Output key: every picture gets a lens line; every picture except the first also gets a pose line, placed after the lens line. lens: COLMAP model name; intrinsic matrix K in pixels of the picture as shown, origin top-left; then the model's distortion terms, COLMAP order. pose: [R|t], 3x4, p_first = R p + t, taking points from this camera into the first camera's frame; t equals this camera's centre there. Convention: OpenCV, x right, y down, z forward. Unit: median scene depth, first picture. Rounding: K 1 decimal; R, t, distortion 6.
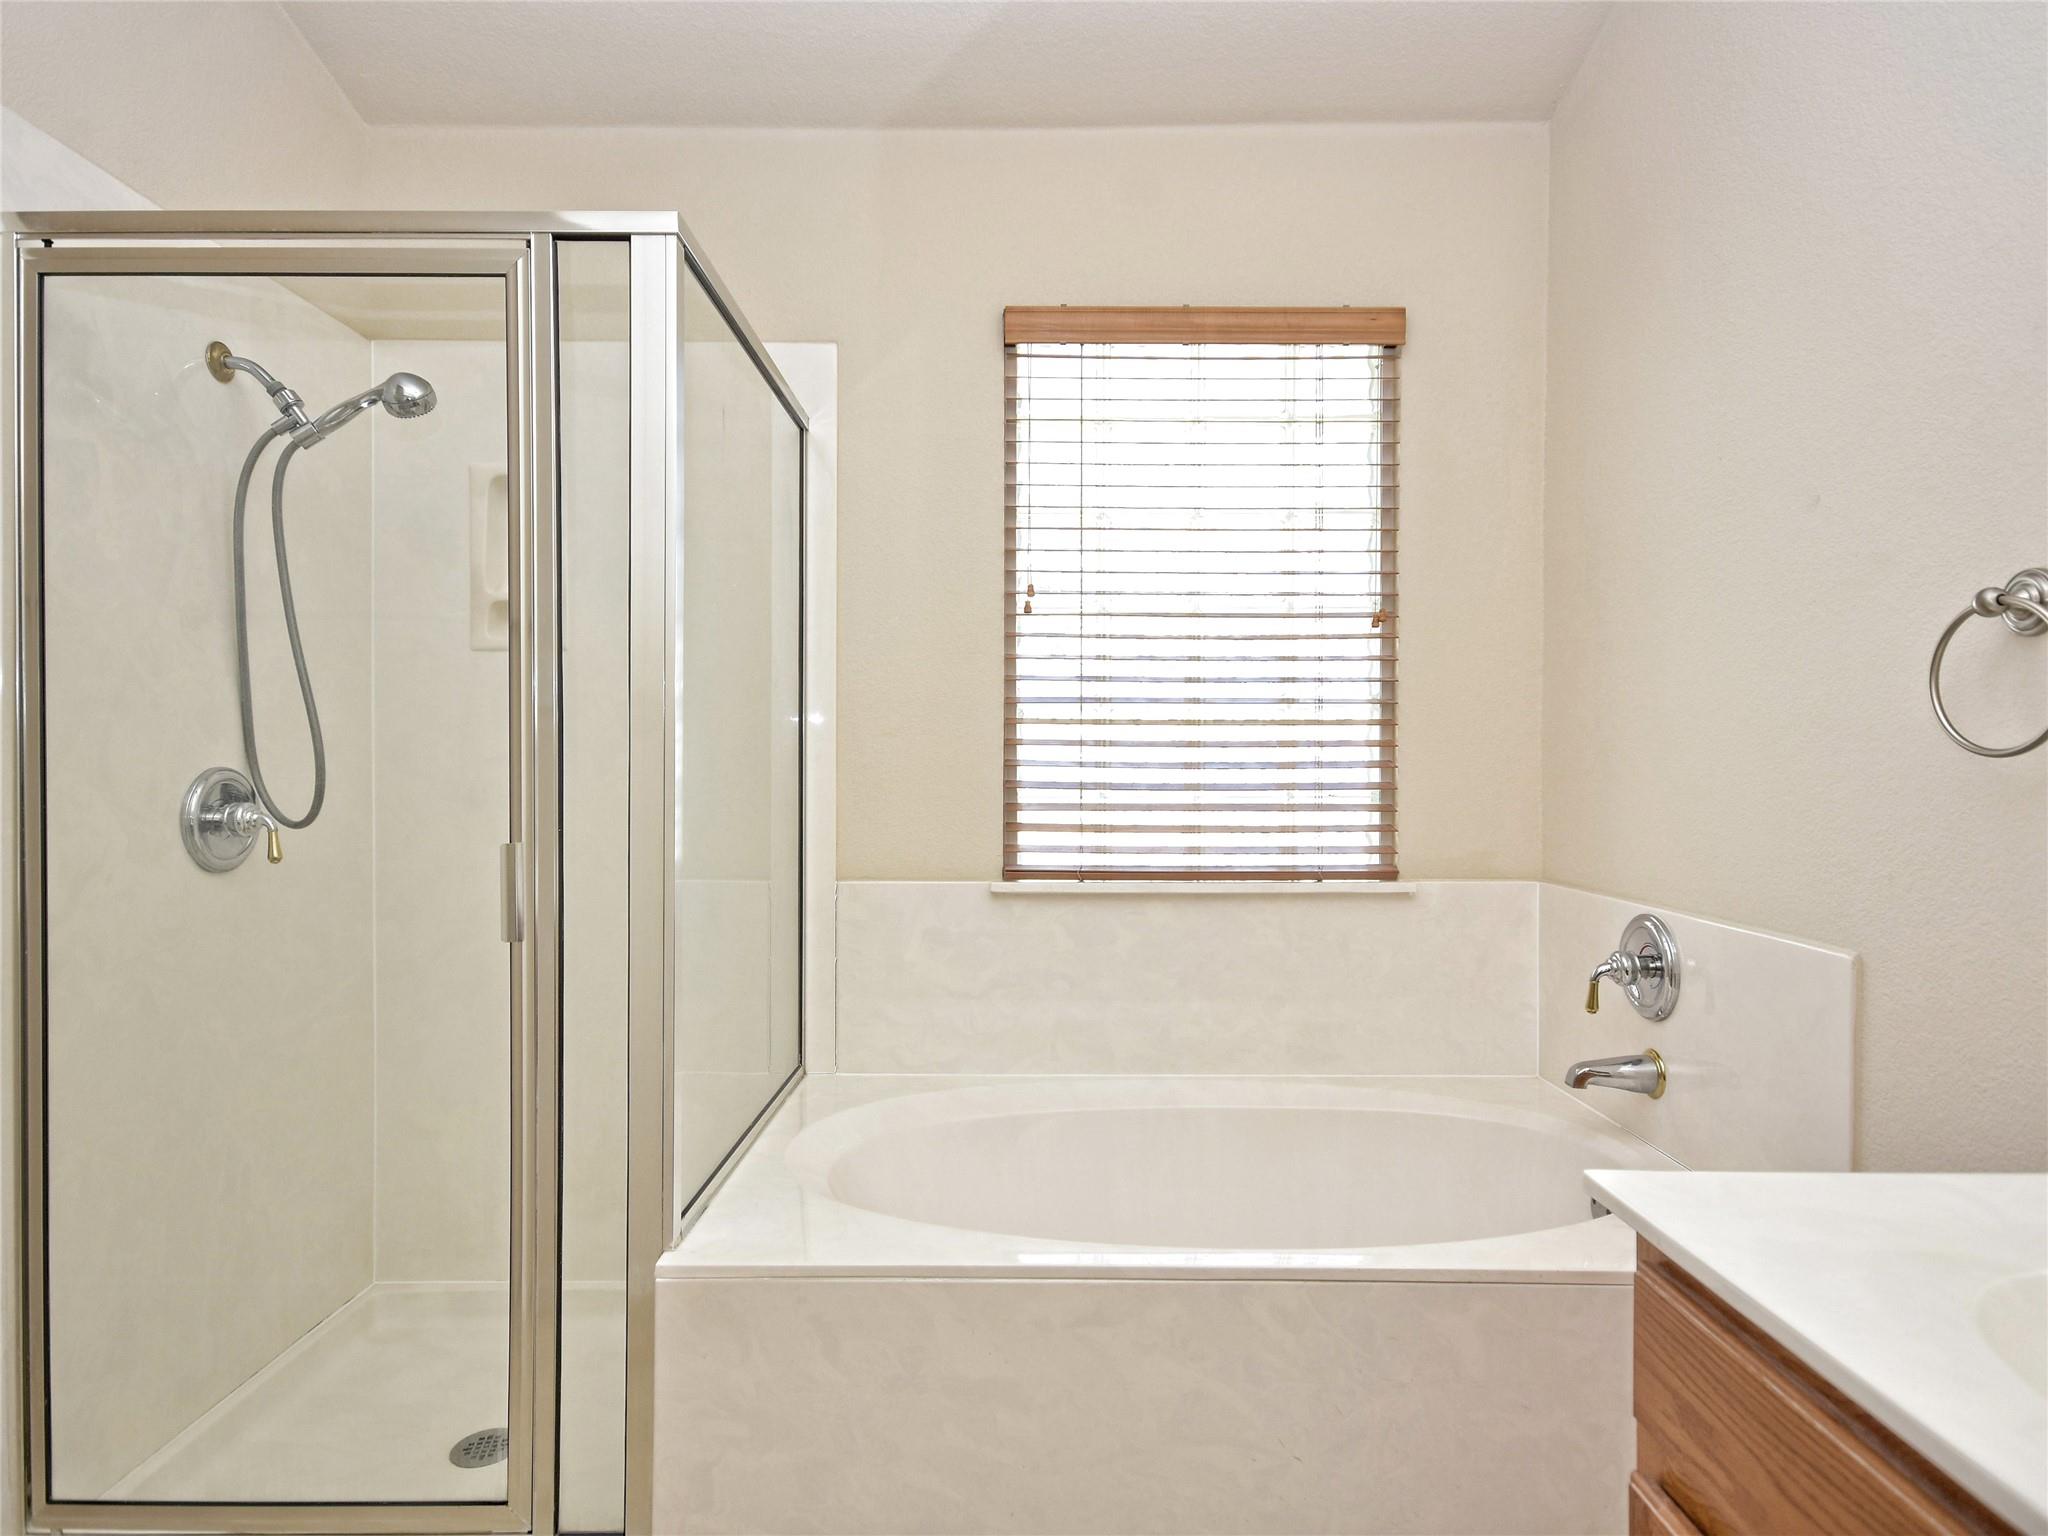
lens RADIAL K [[1133.3, 0, 1035.5], [0, 1133.3, 765.4], [0, 0, 1]] dist [0.007102, 0.003505]
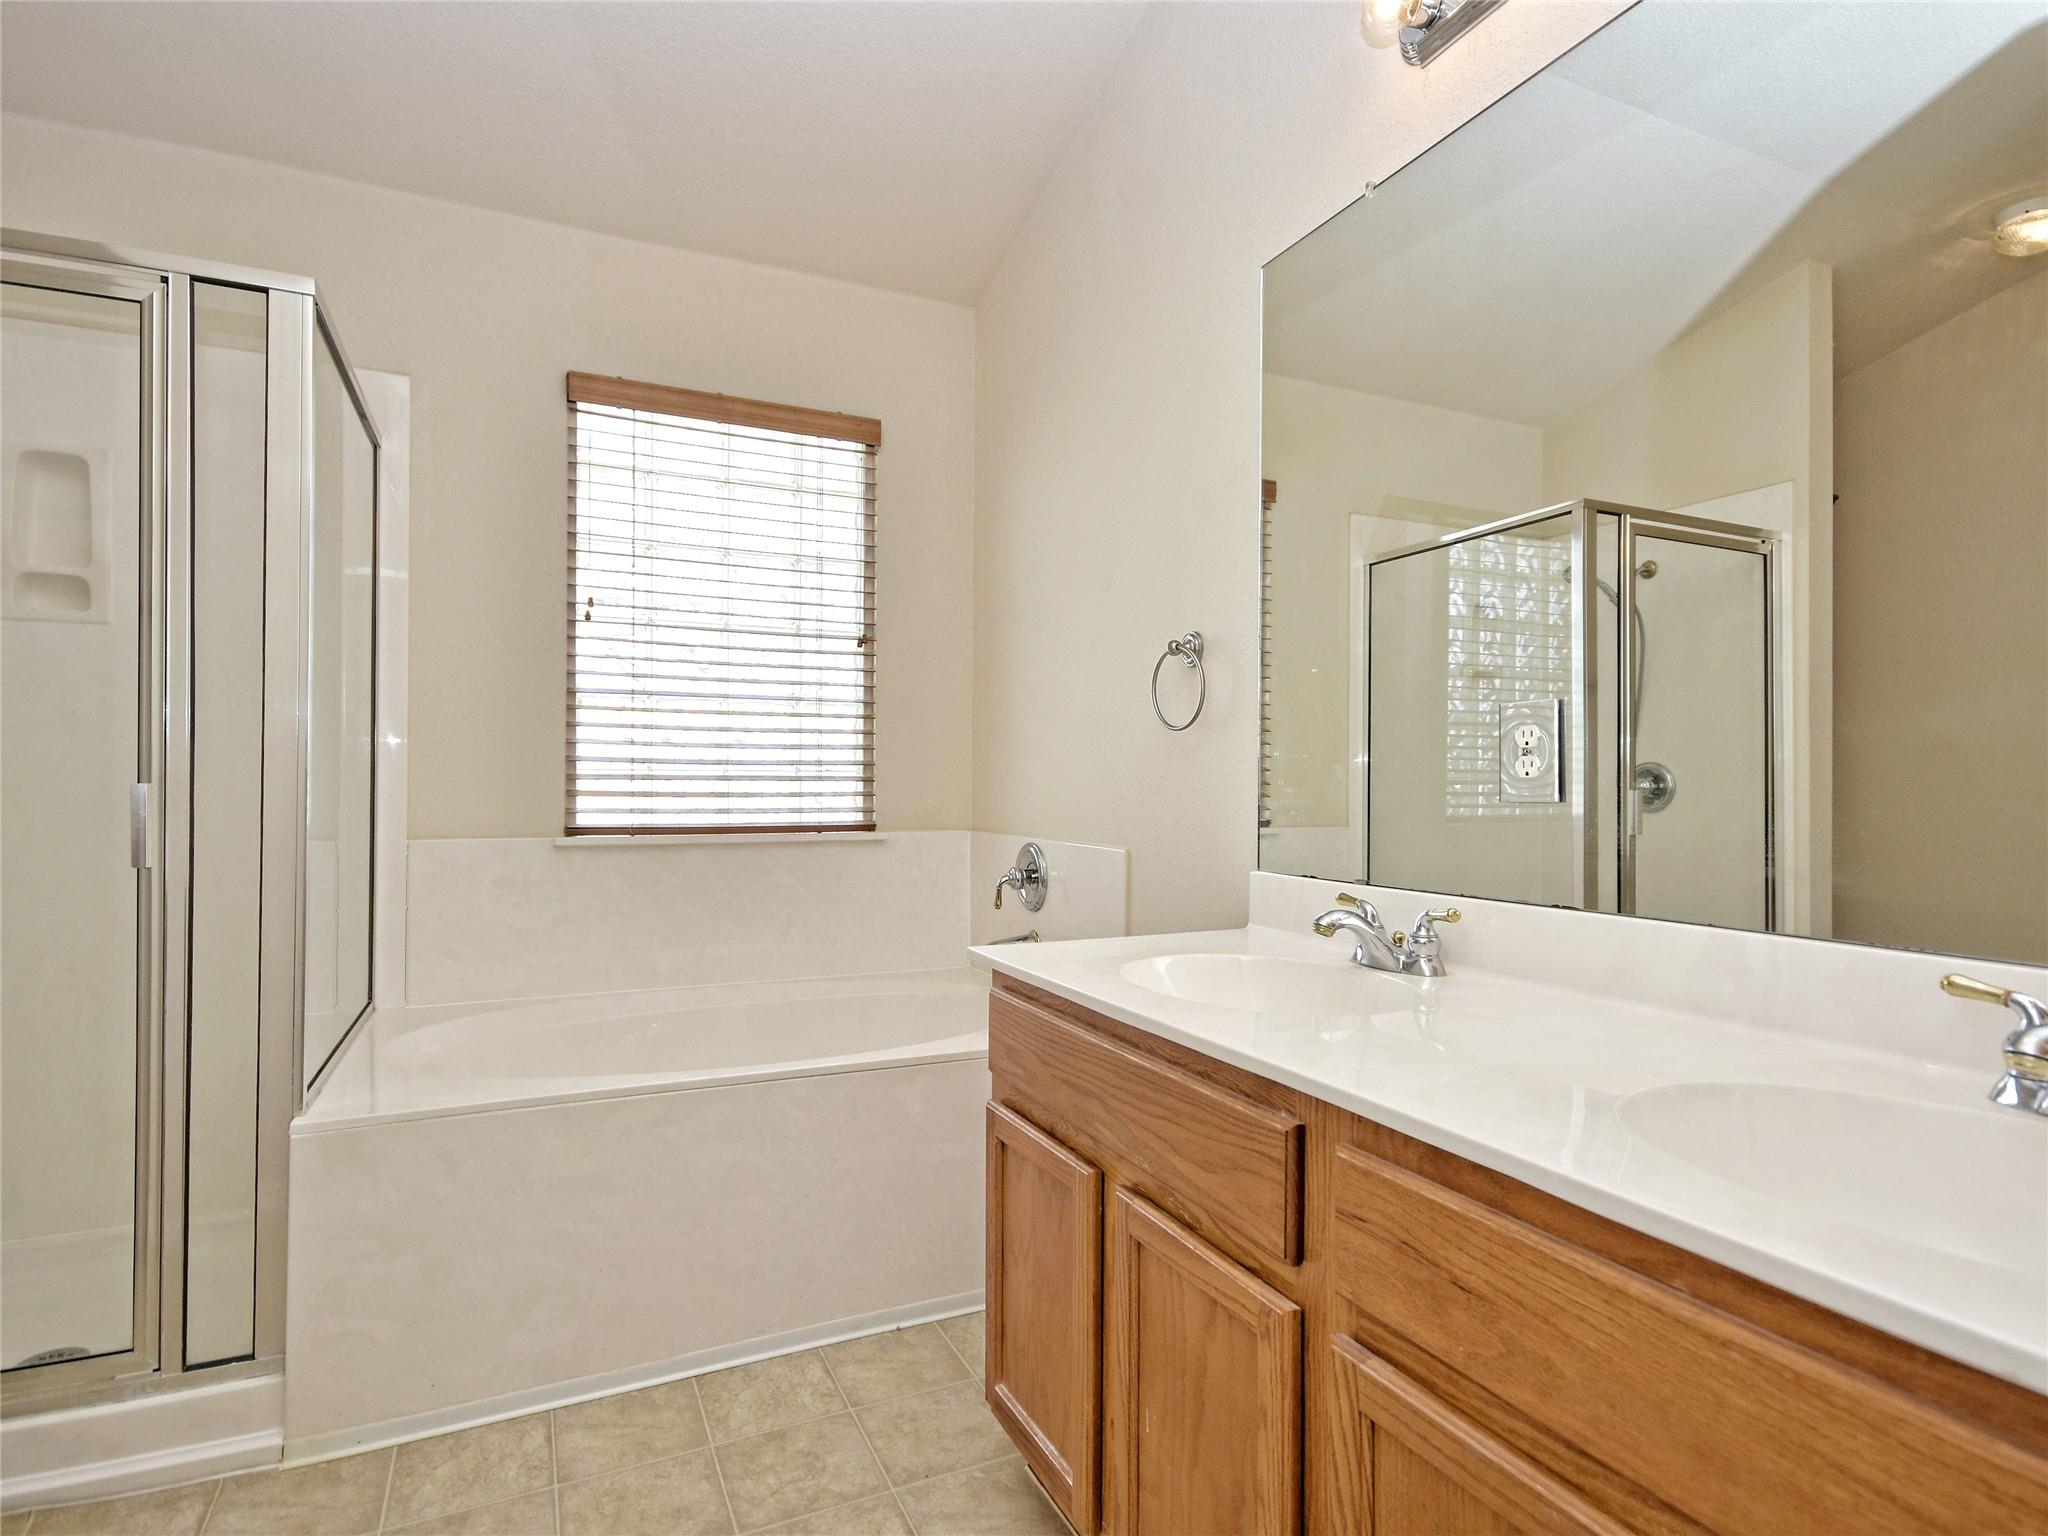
lens RADIAL K [[1059.1, 0, 1037.0], [0, 1059.1, 774.4], [0, 0, 1]] dist [0.004927, 0.000617]
pose [[0.898621, 0.004253, 0.438704, -0.071977], [-0.001242, 0.999974, -0.007151, 0.041883], [-0.438723, 0.005882, 0.898603, -0.252994]]
